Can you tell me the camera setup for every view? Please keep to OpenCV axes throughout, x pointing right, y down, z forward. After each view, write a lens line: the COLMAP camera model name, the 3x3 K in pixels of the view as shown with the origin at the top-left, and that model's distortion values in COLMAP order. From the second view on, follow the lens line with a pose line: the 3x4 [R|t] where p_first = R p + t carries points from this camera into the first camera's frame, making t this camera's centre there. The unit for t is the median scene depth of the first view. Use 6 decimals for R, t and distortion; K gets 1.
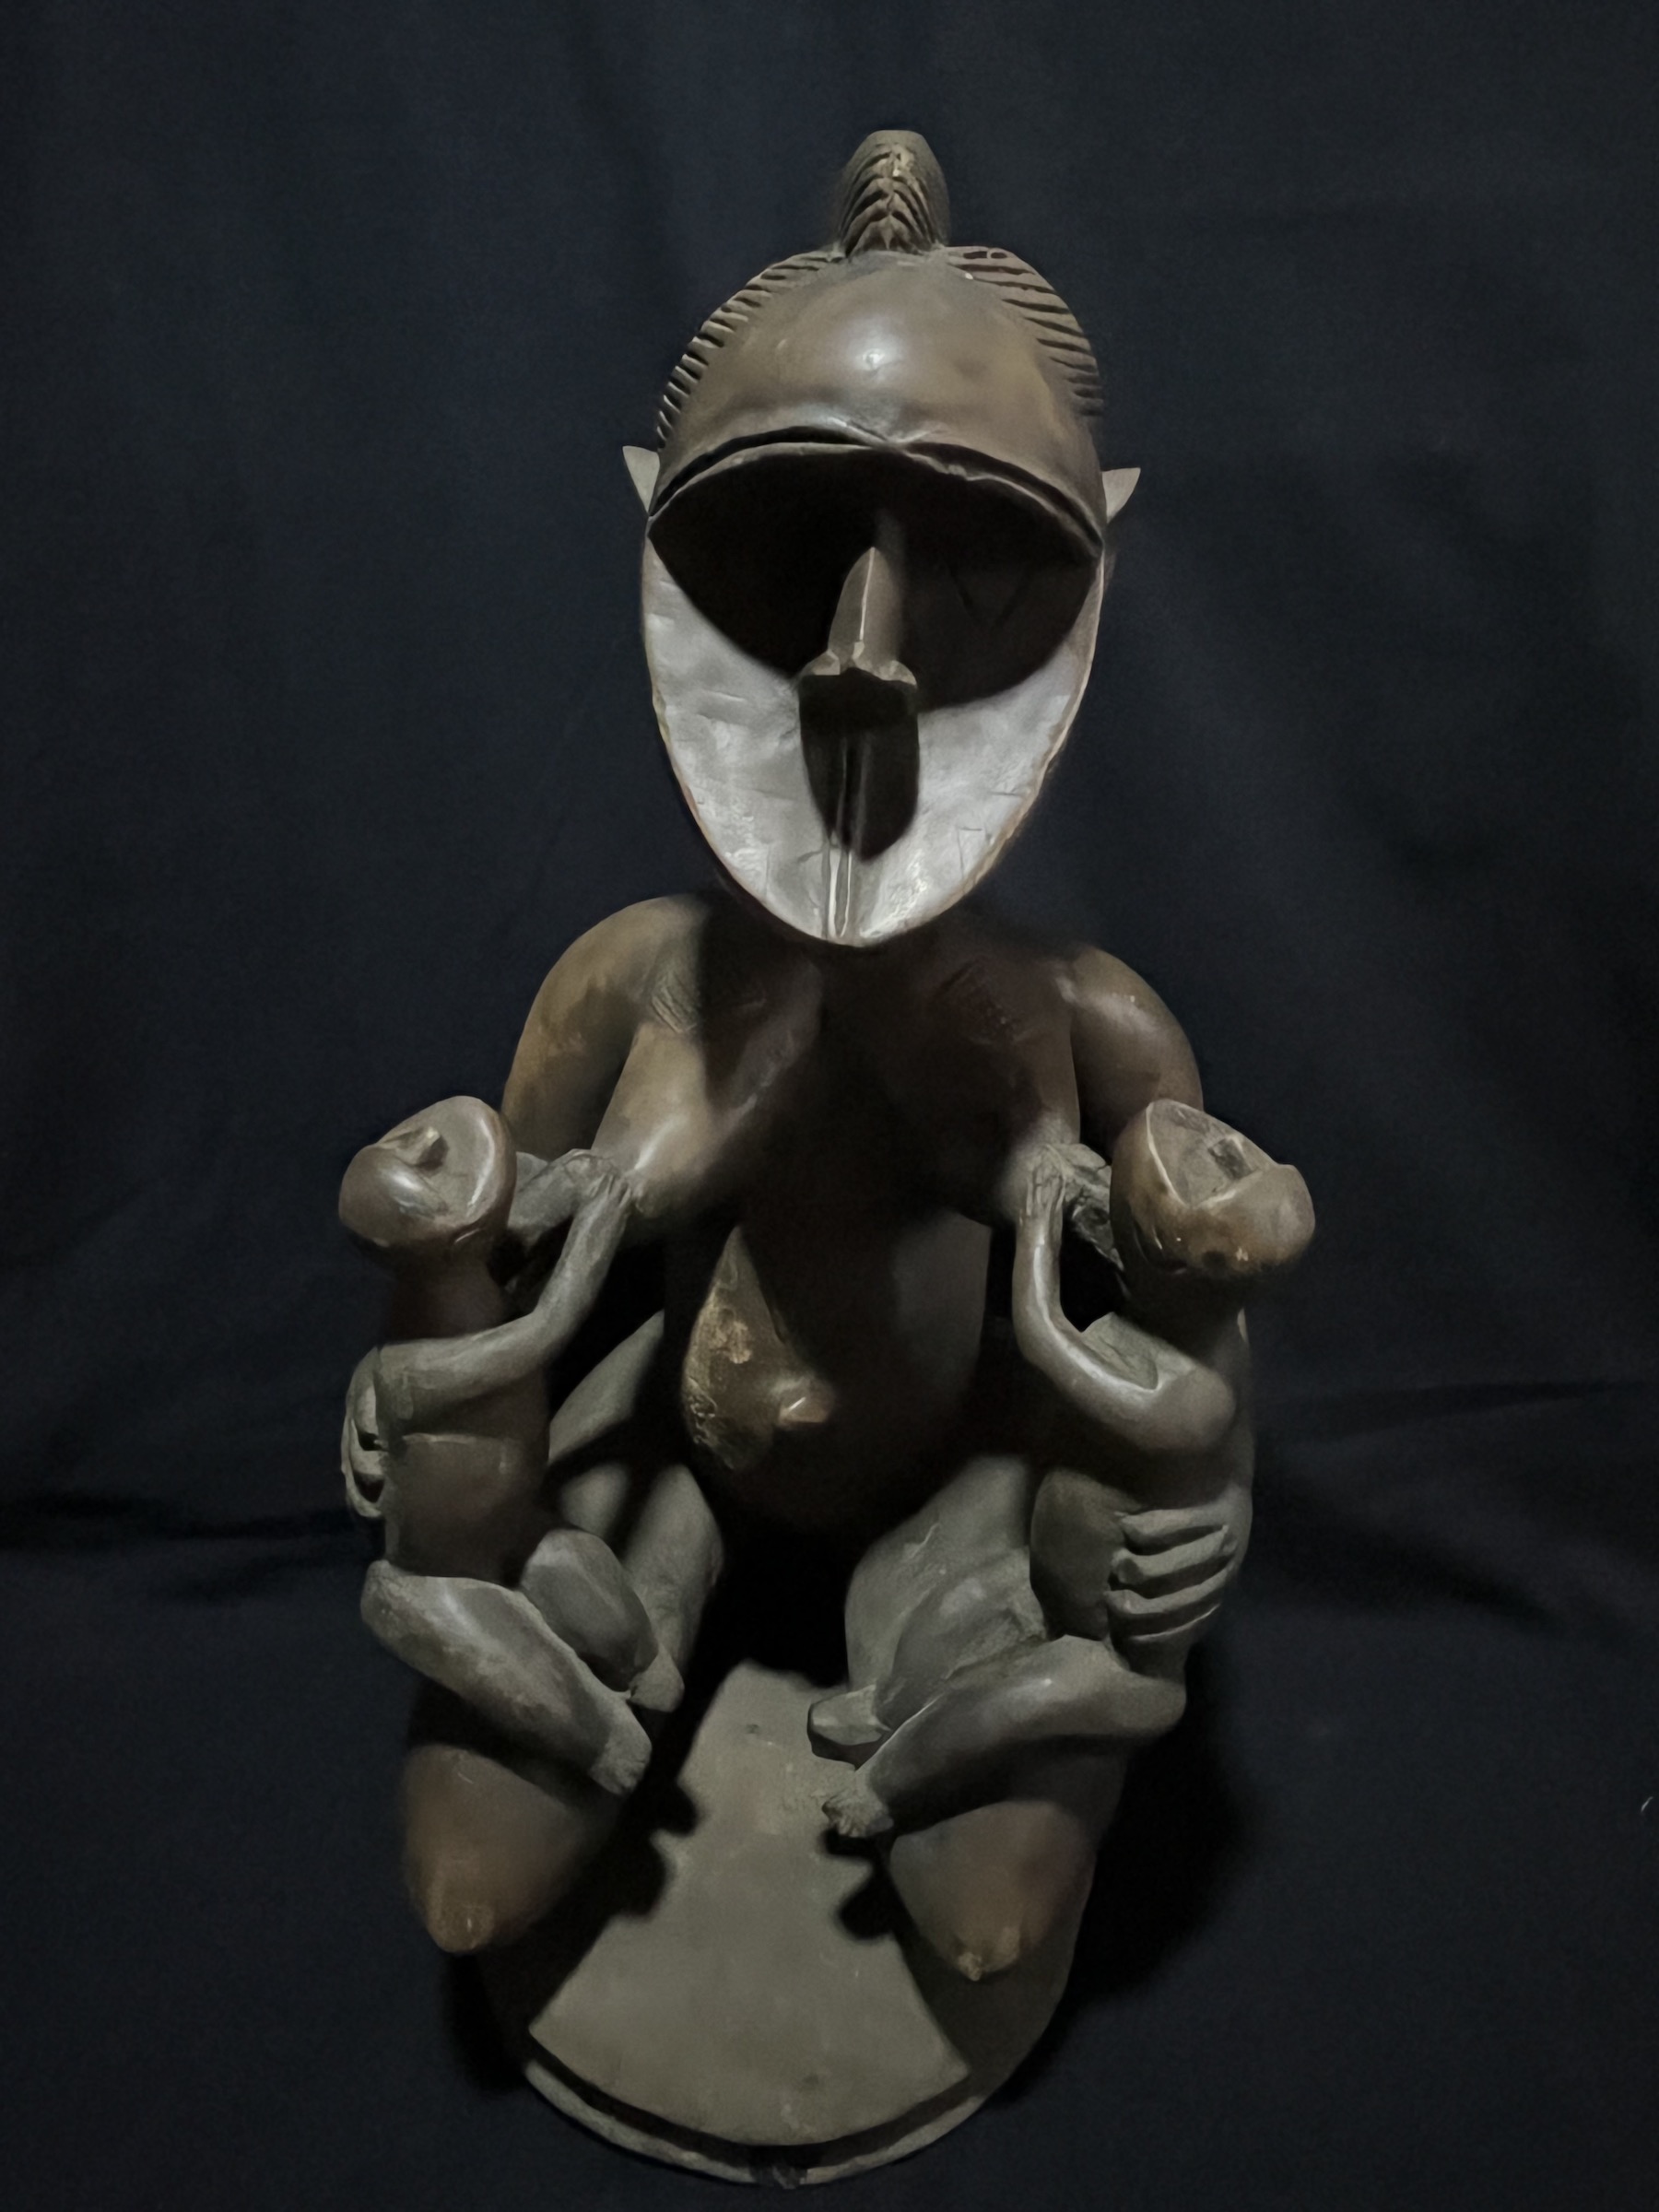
lens RADIAL K [[1479.8, 0, 837.8], [0, 1479.8, 1091.4], [0, 0, 1]] dist [-0.004736, -0.001934]
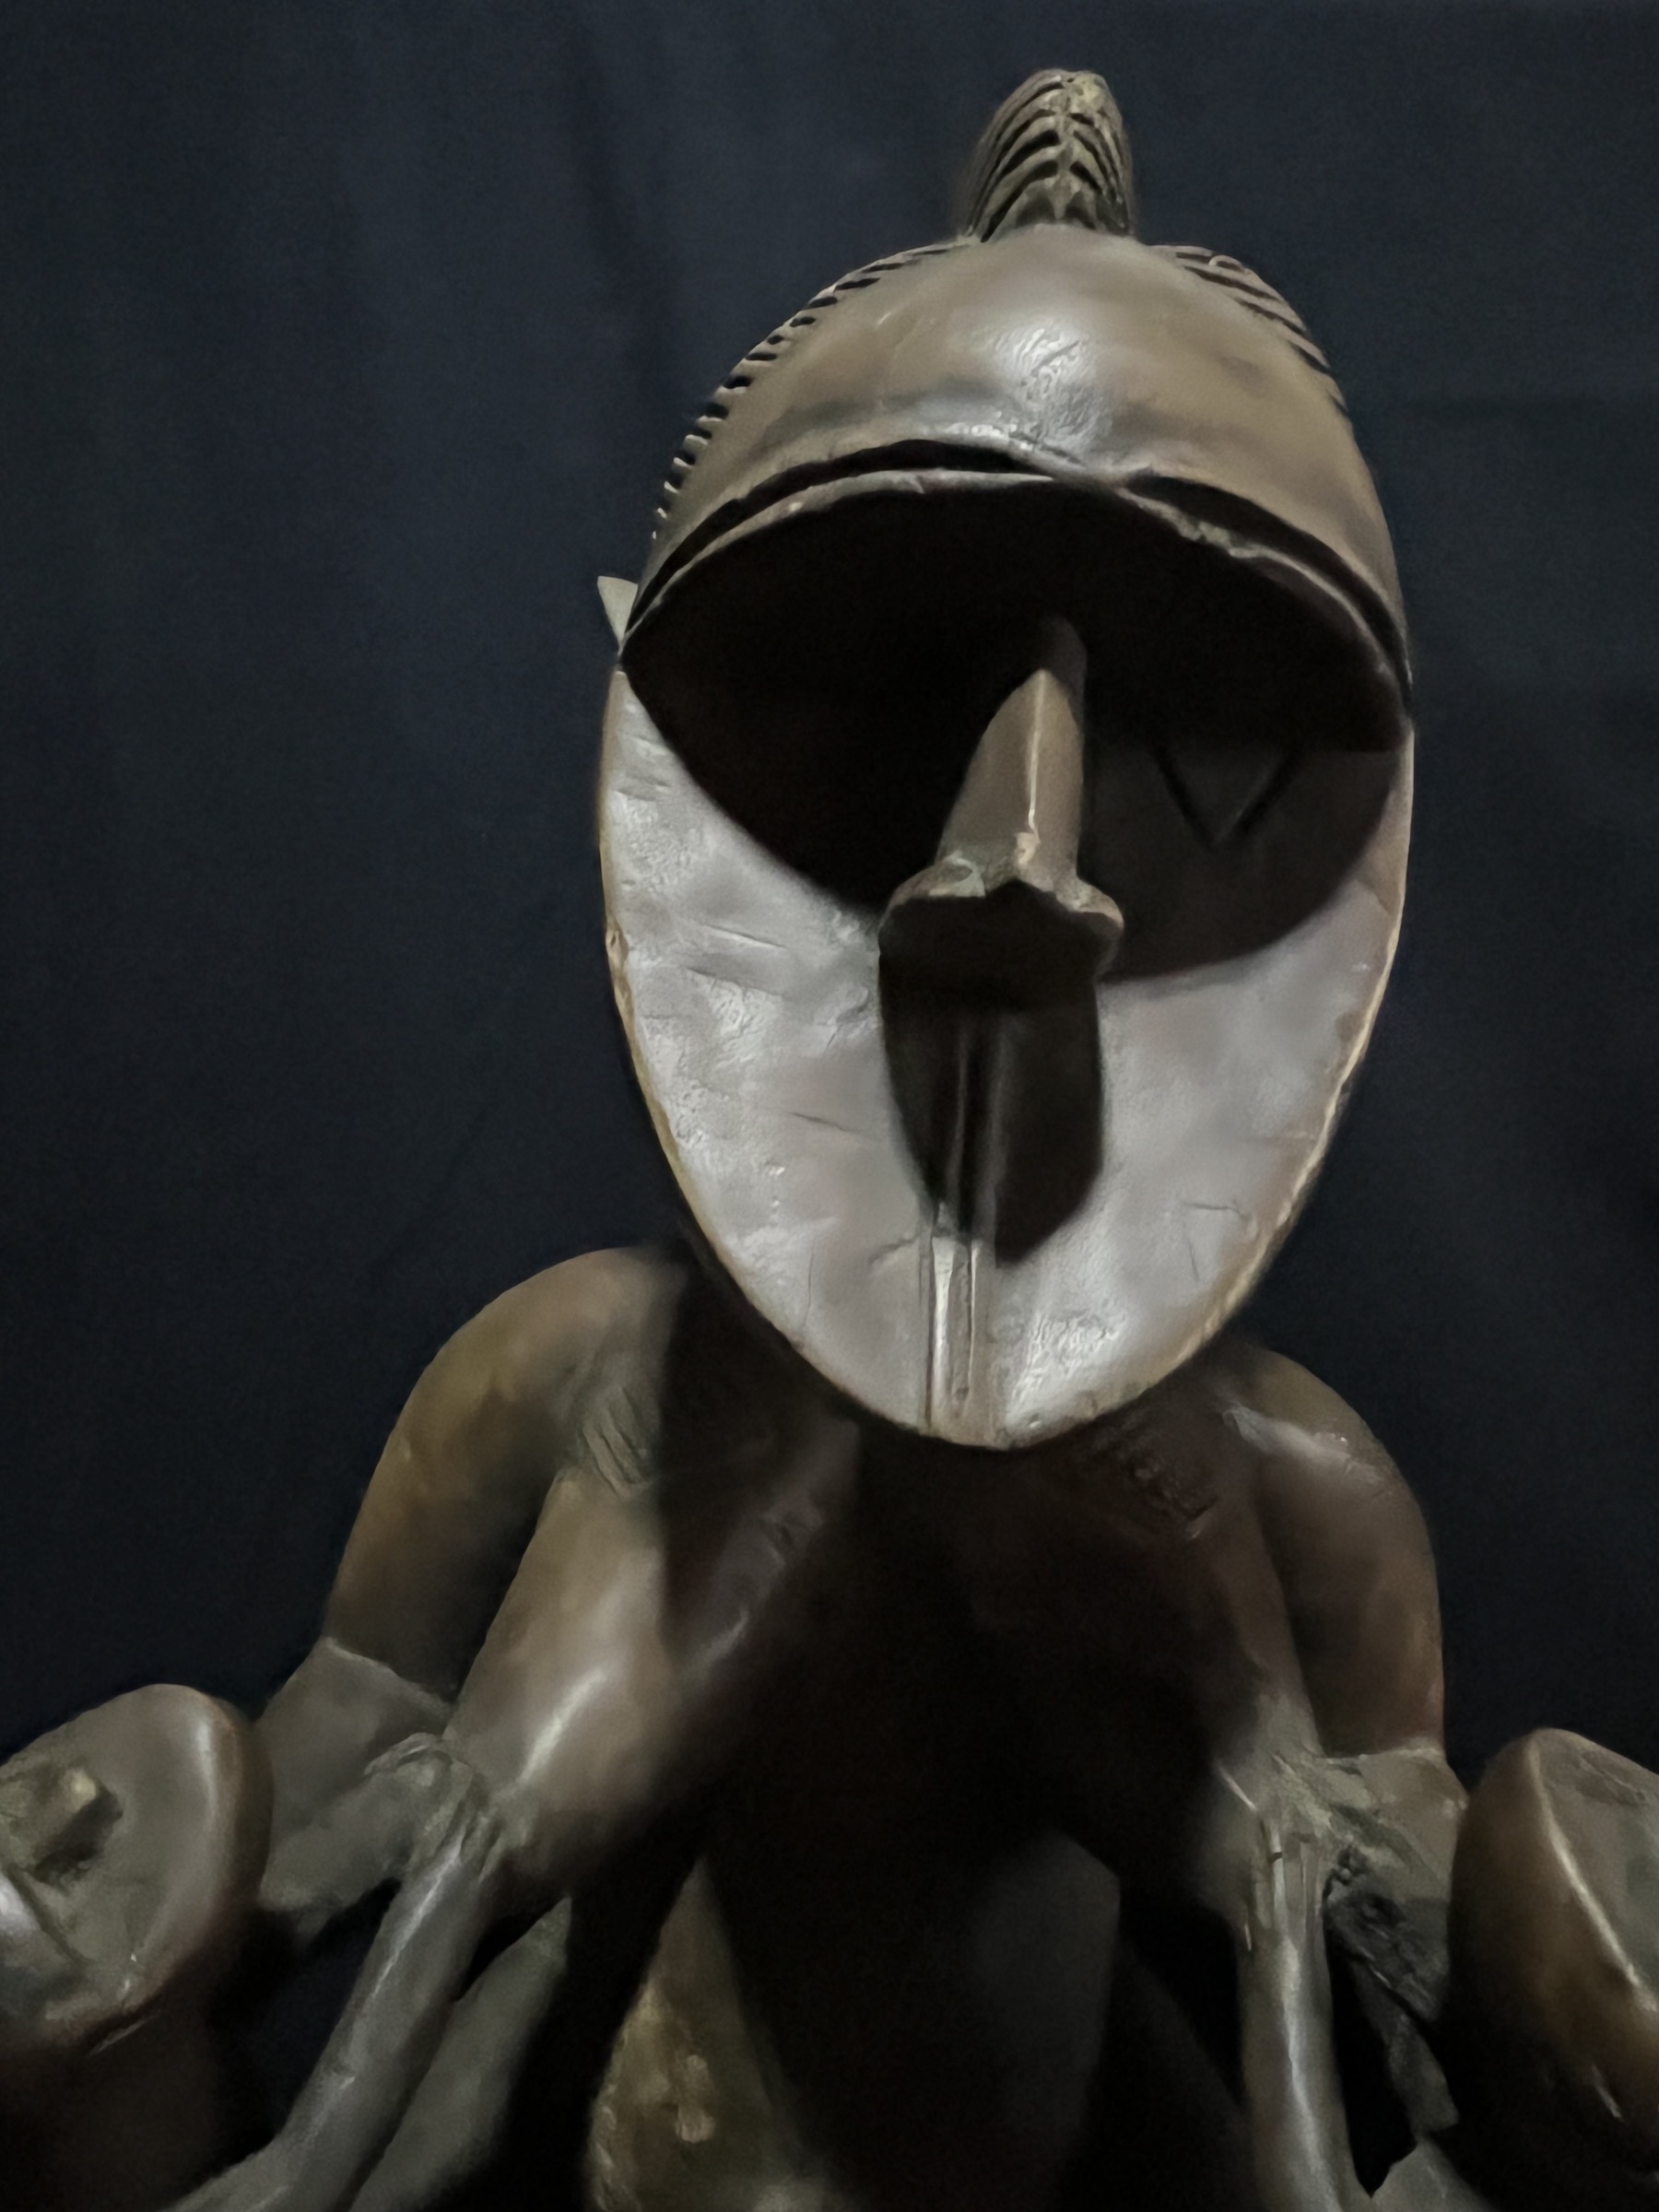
lens RADIAL K [[1441.2, 0, 865.6], [0, 1441.2, 1037.0], [0, 0, 1]] dist [0.000923, -0.000660]
pose [[0.998572, 0.041600, 0.033518, -0.042532], [-0.032818, 0.972739, -0.229570, -0.102609], [-0.042154, 0.228142, 0.972715, 0.447532]]
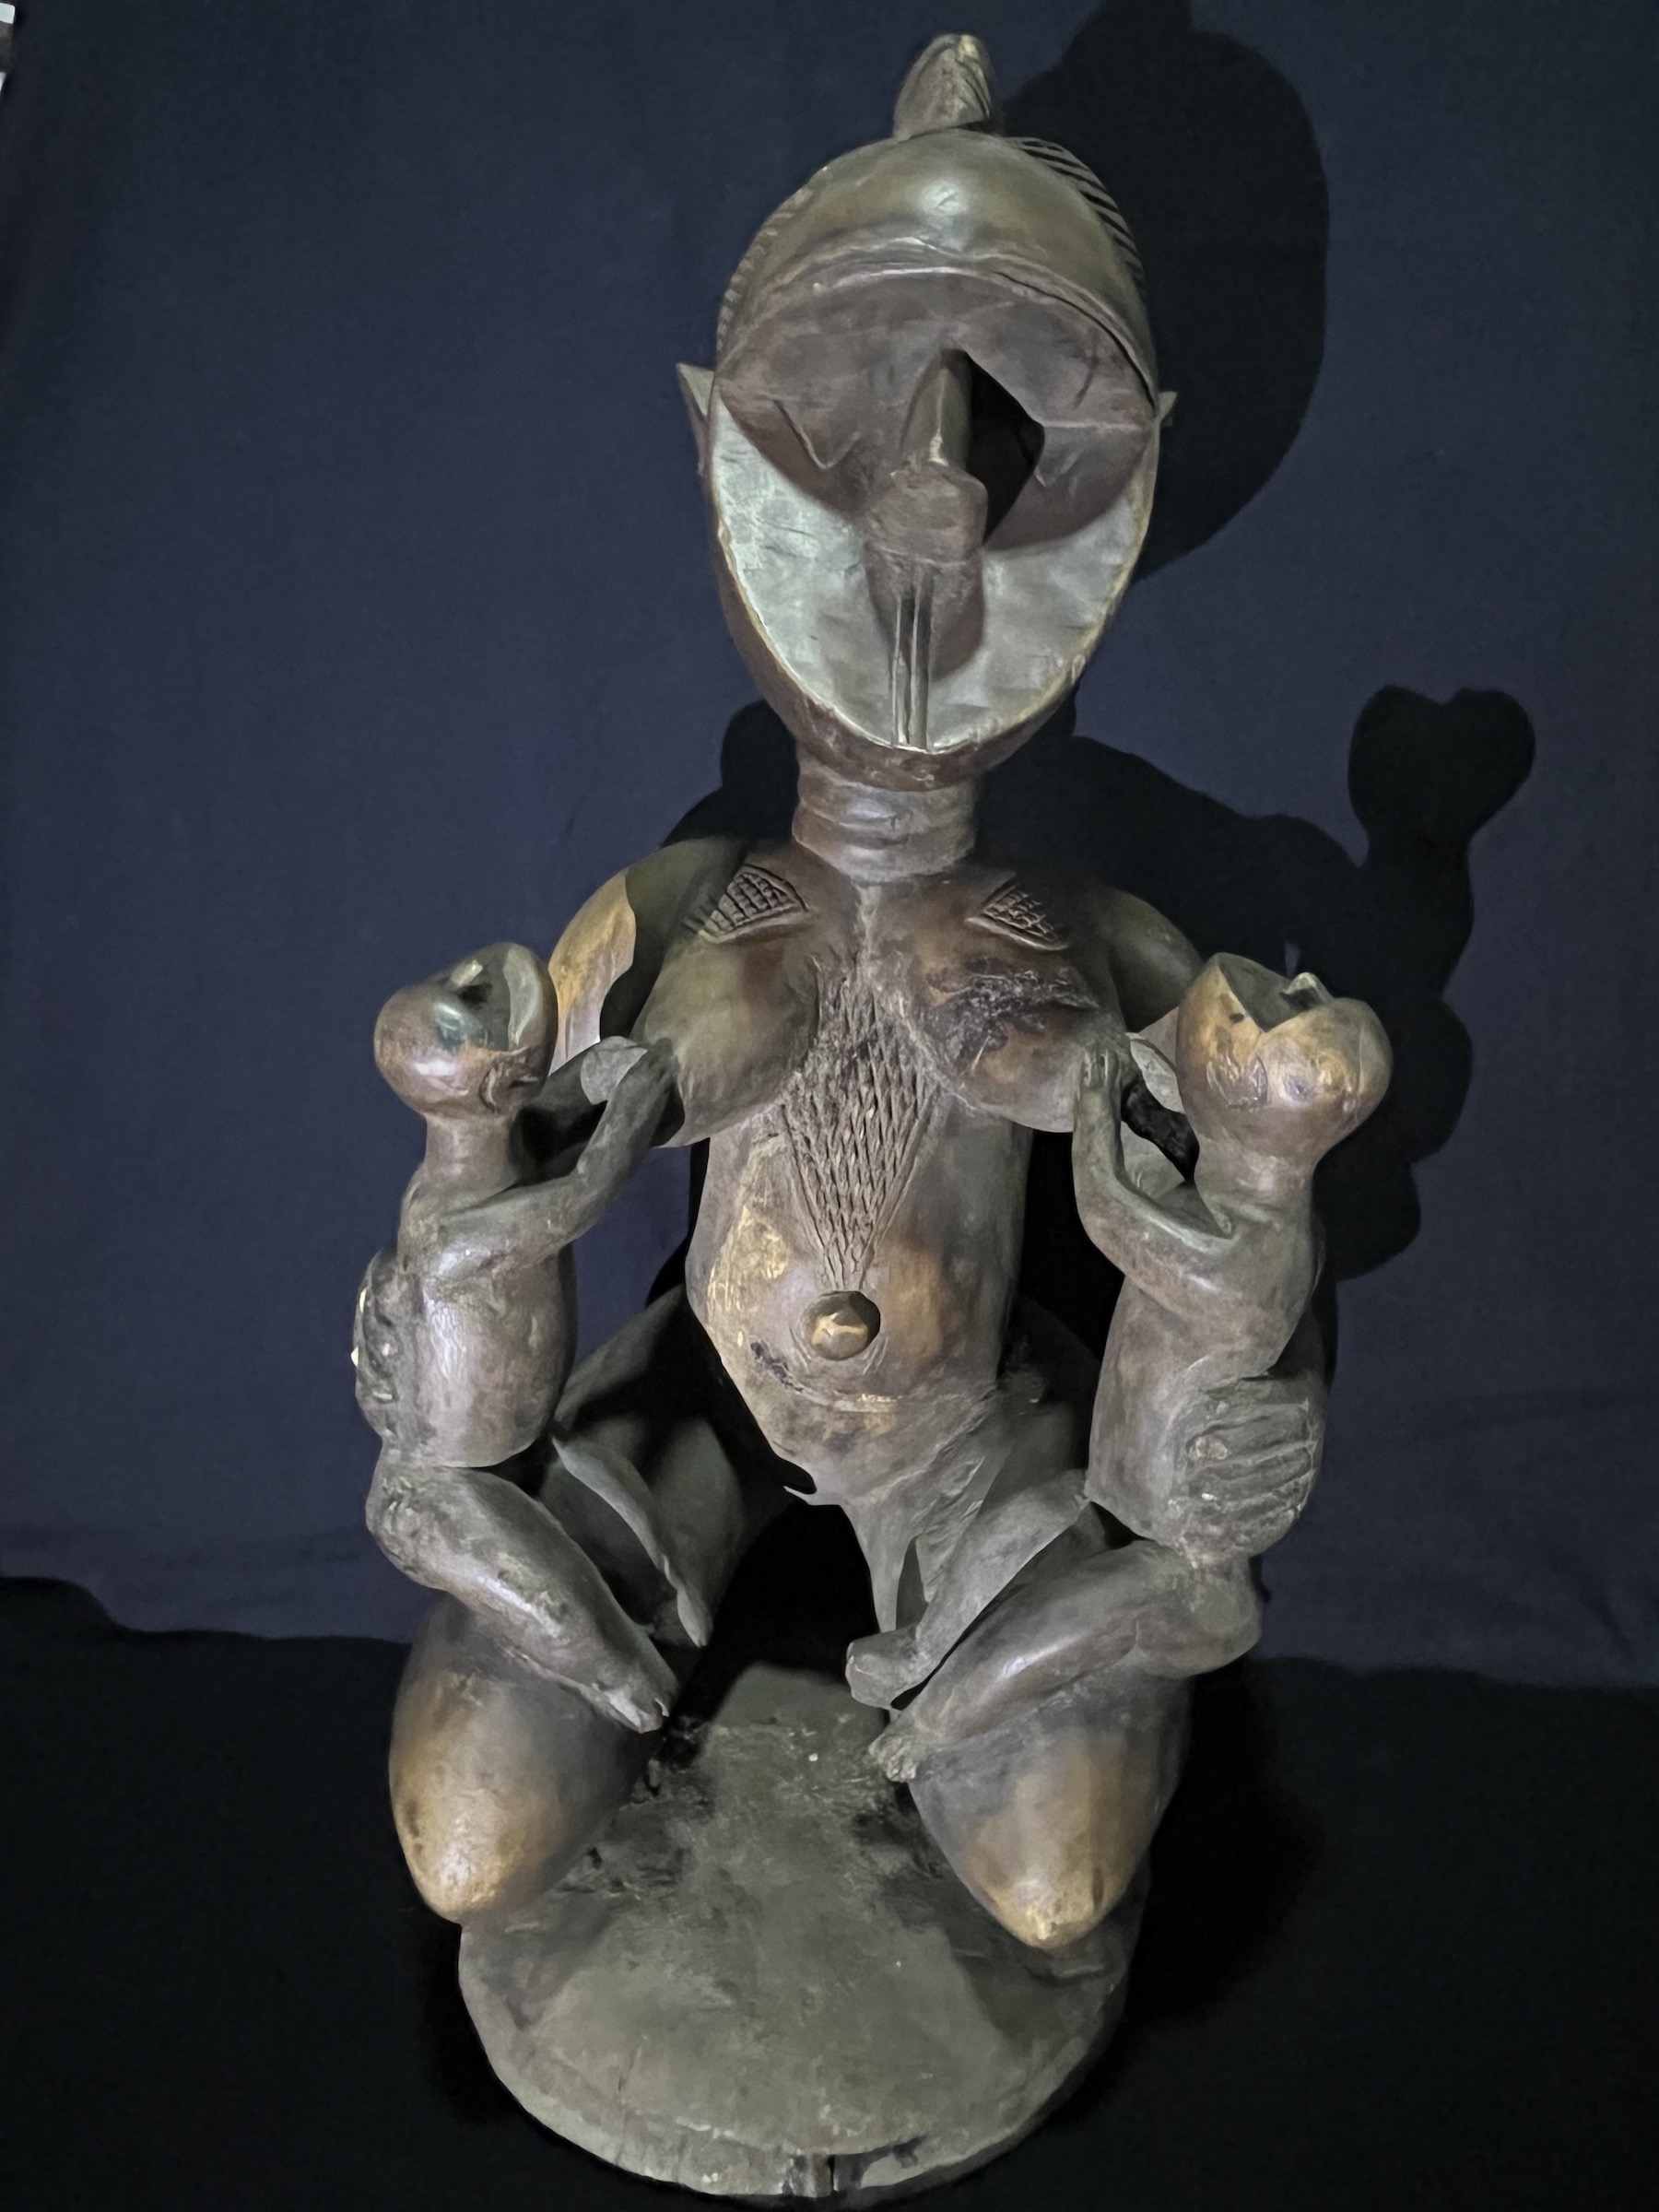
lens RADIAL K [[1450.2, 0, 829.5], [0, 1450.2, 1106.0], [0, 0, 1]] dist [-0.002124, -0.000845]
pose [[0.999591, 0.011557, 0.026176, -0.063874], [-0.007616, 0.989264, -0.145938, 0.237067], [-0.027582, 0.145679, 0.988947, 0.070484]]
